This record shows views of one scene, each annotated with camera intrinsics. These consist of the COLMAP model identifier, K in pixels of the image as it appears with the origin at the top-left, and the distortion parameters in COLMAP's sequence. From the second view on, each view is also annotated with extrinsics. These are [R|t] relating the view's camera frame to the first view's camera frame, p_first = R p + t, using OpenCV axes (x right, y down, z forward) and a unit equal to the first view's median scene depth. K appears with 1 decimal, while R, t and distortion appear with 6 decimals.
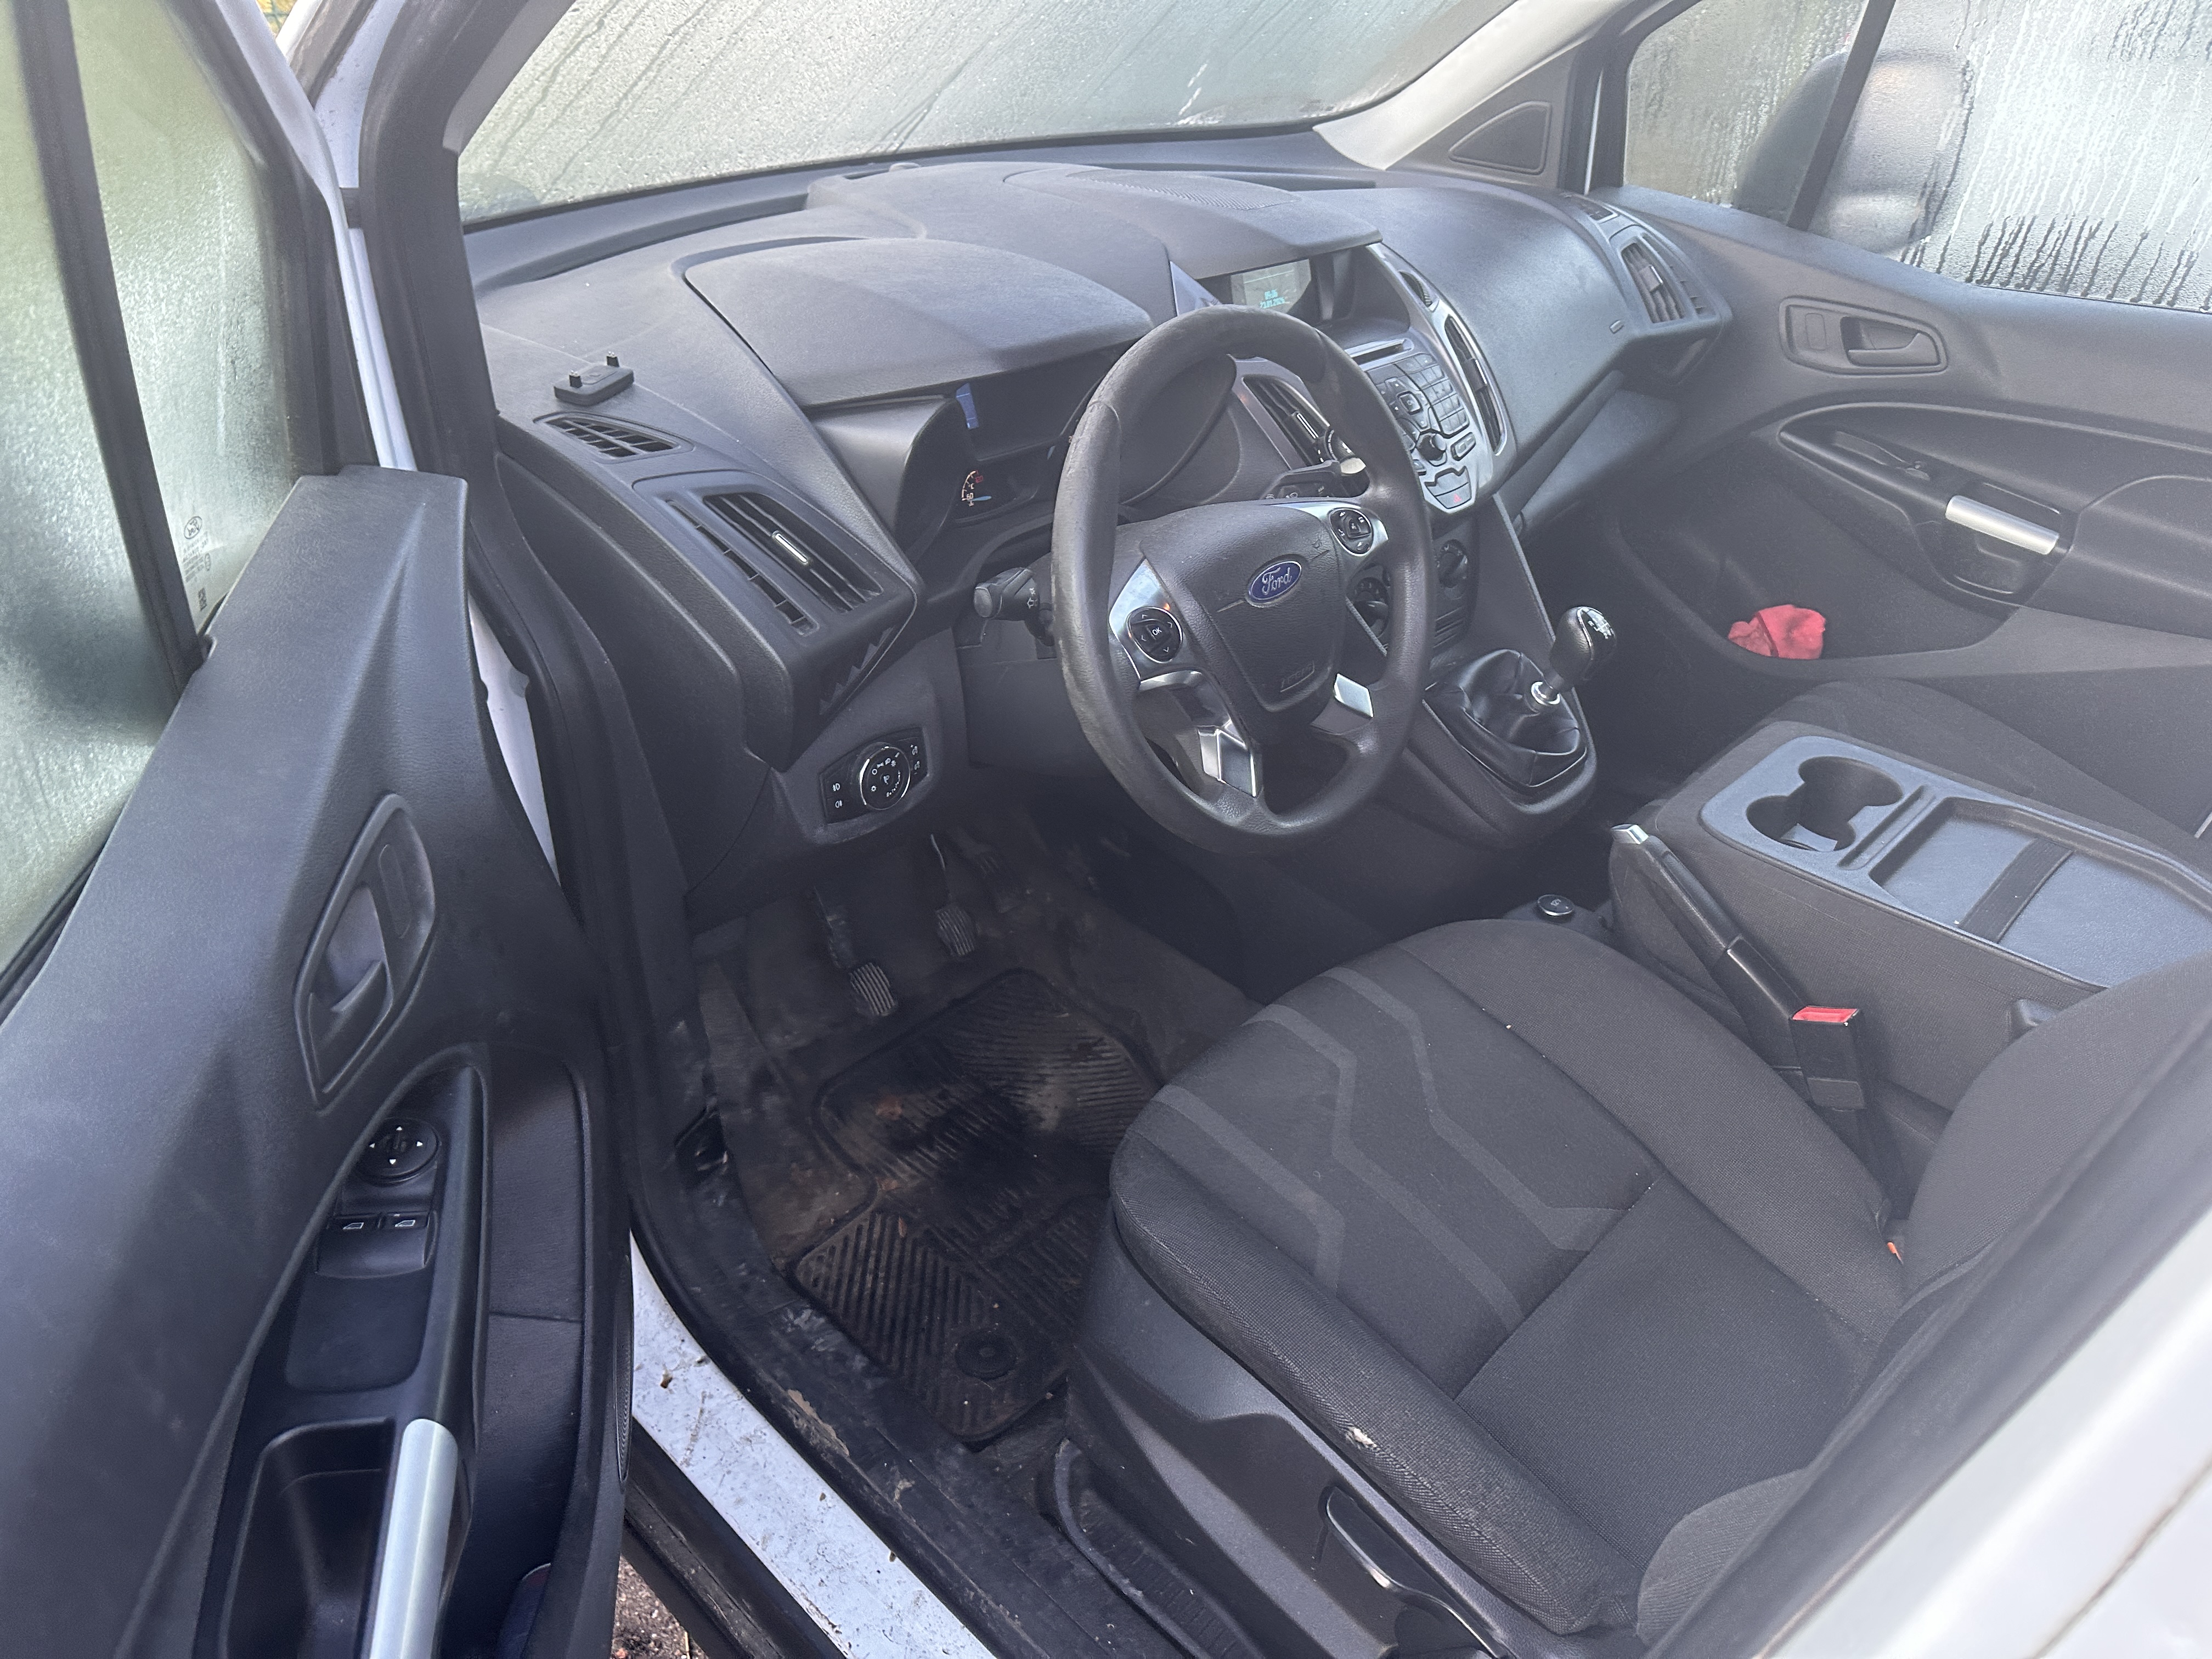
lens RADIAL K [[1515.5, 0, 1118.7], [0, 1515.5, 829.1], [0, 0, 1]] dist [0.097727, -0.161424]
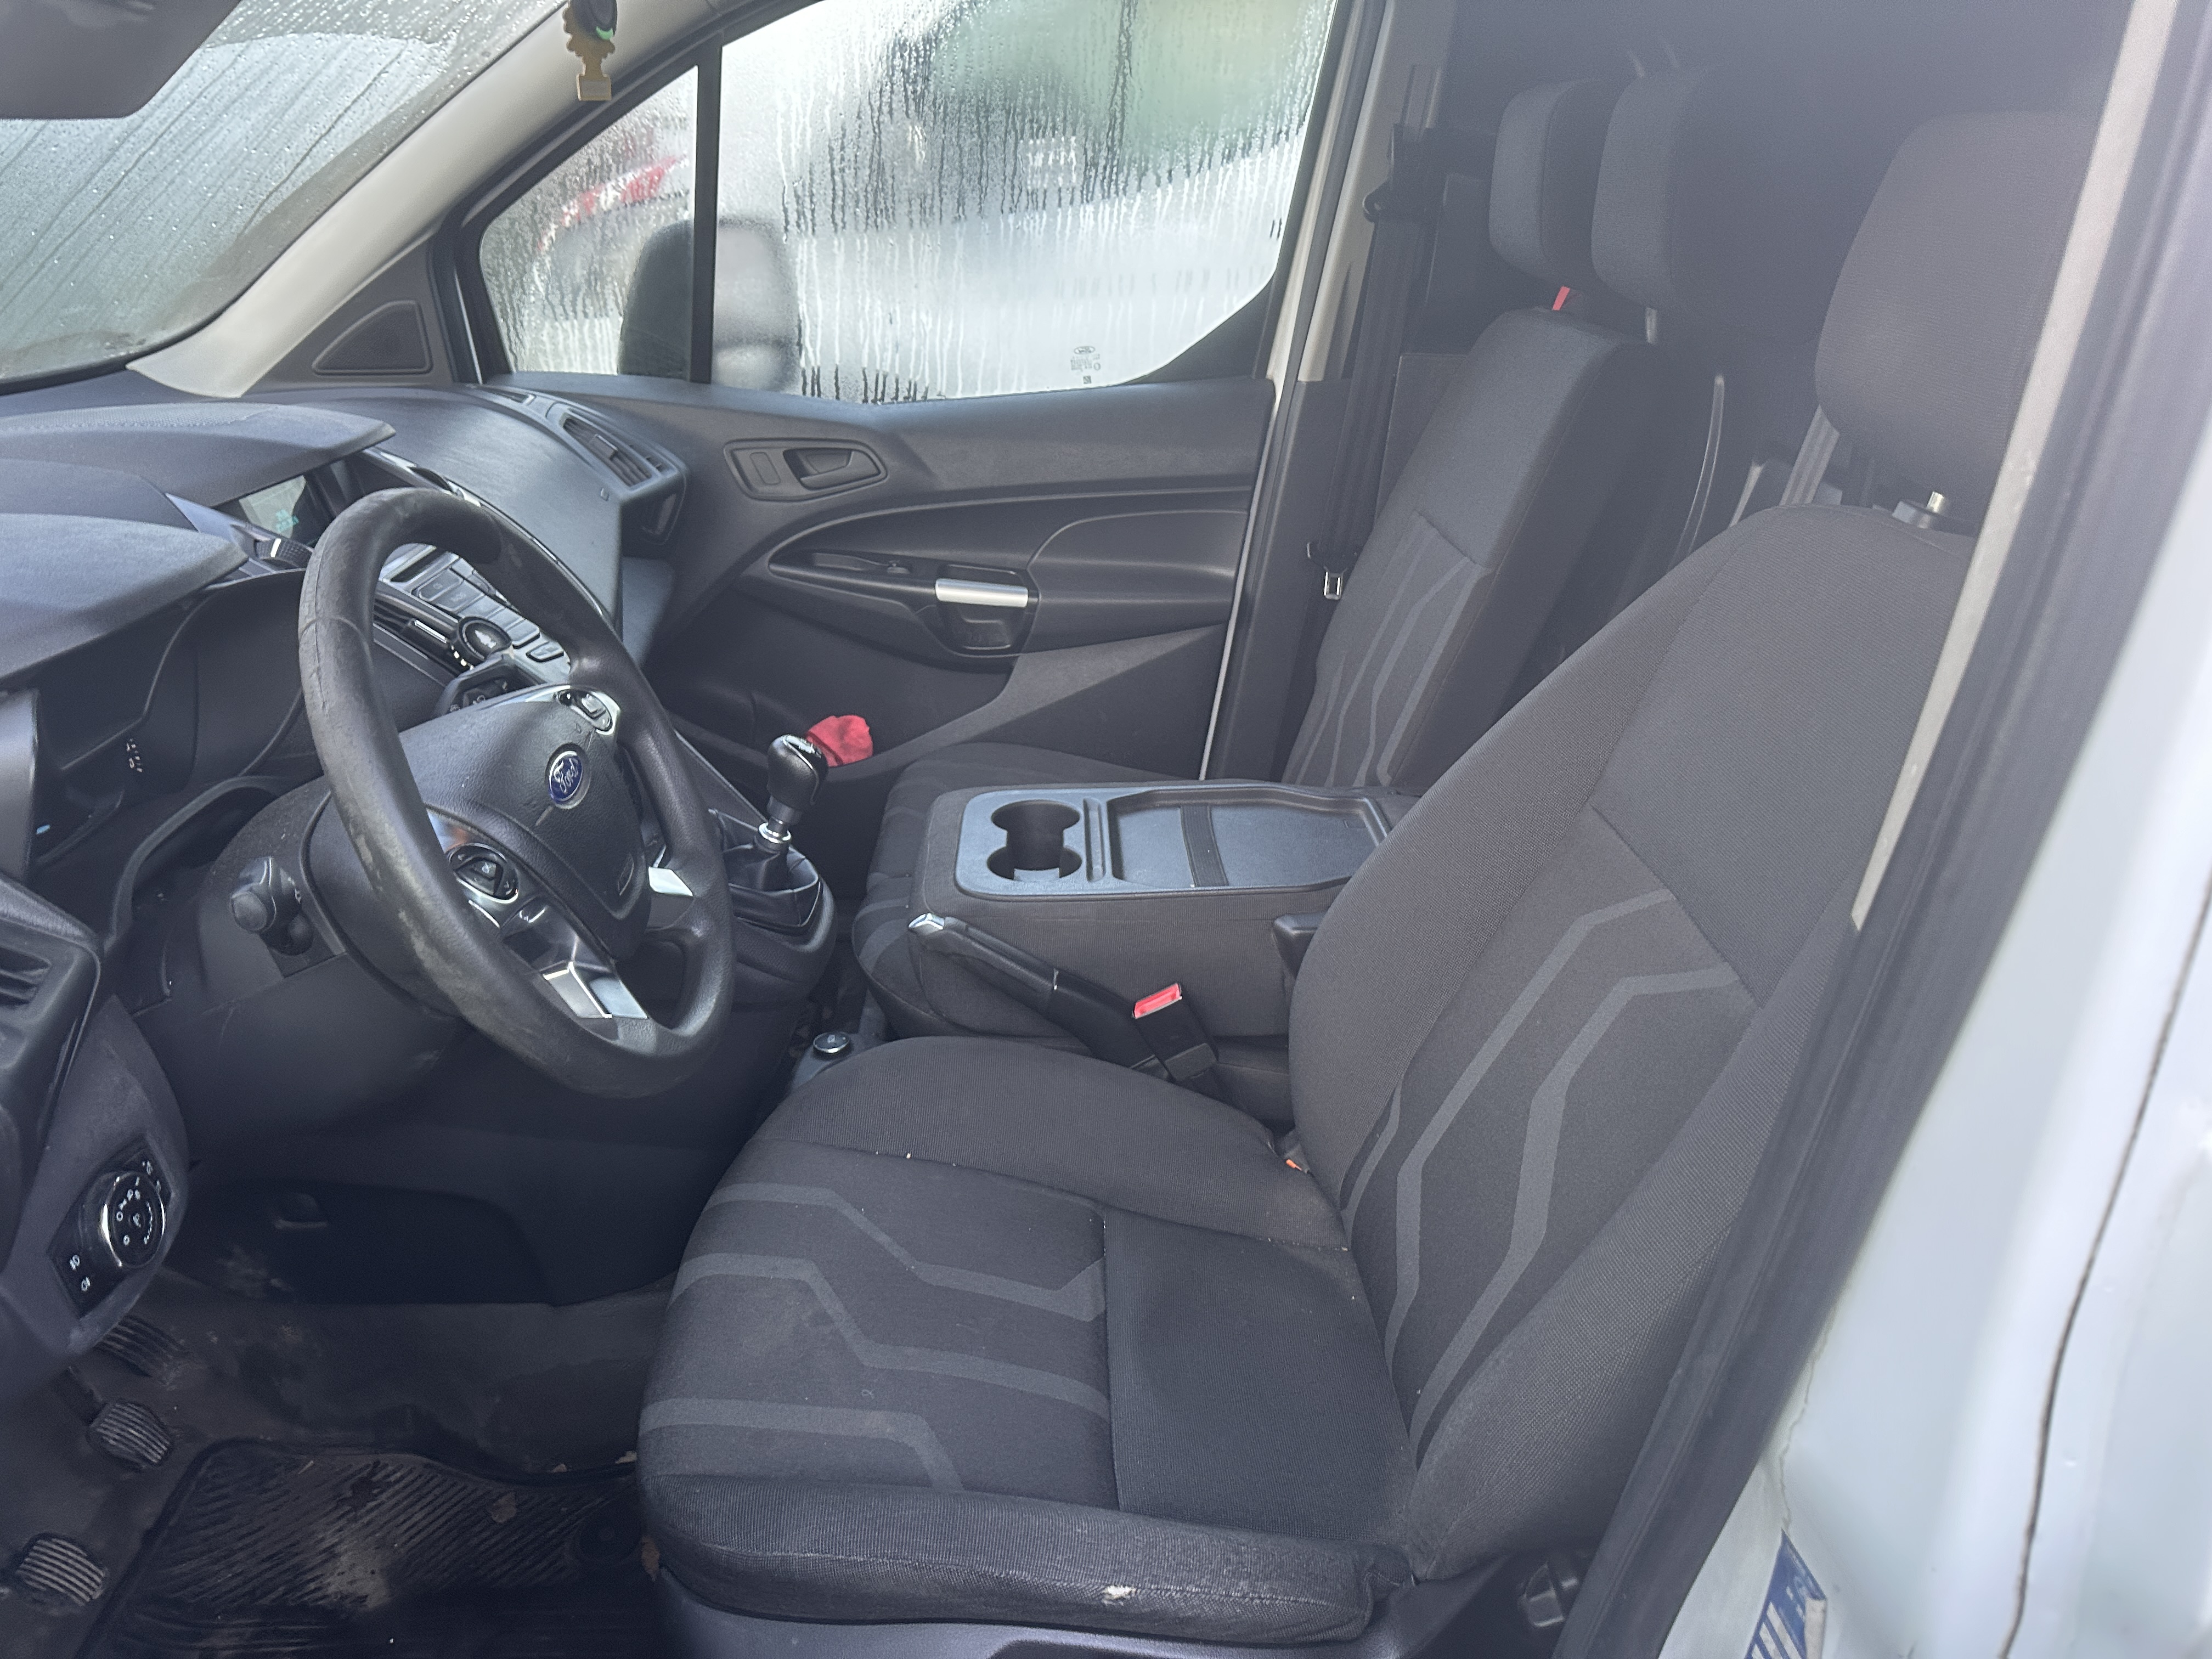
lens RADIAL K [[1515.5, 0, 1118.7], [0, 1515.5, 829.1], [0, 0, 1]] dist [0.097727, -0.161424]
pose [[0.691688, -0.324715, 0.645080, -0.156663], [0.408351, 0.912572, 0.021508, -0.018689], [-0.595666, 0.248542, 0.763812, 0.111568]]
